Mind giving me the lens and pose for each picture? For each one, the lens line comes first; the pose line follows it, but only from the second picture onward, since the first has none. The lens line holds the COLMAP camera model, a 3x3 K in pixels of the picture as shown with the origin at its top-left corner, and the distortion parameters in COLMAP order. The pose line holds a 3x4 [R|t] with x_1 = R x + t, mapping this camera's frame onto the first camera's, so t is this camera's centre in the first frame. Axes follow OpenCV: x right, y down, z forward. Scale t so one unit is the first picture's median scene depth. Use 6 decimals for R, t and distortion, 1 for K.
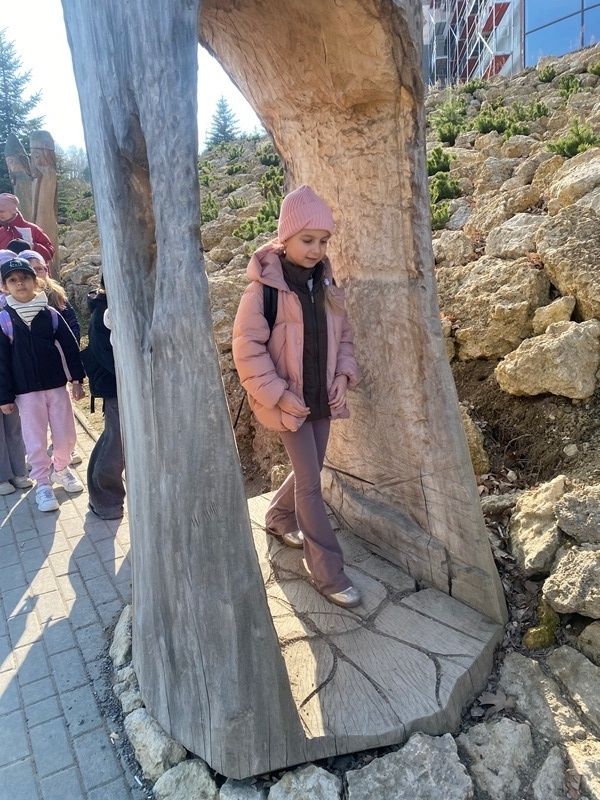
lens RADIAL K [[597.7, 0, 309.2], [0, 597.7, 388.2], [0, 0, 1]] dist [0.025384, -0.006111]
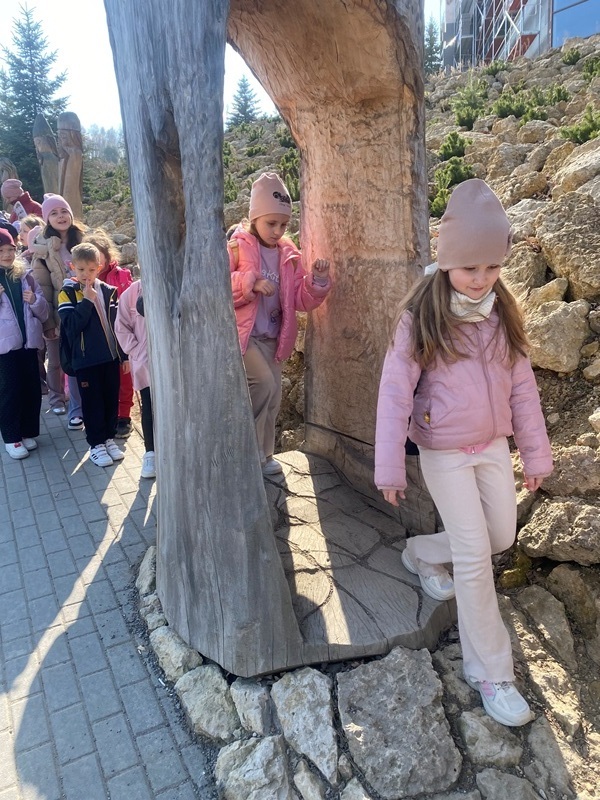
lens RADIAL K [[601.1, 0, 298.4], [0, 601.1, 389.5], [0, 0, 1]] dist [0.025627, -0.008303]
pose [[0.998792, 0.025253, -0.042150, 0.017615], [-0.024054, 0.999298, 0.028721, 0.035025], [0.042845, -0.027673, 0.998698, -0.139750]]
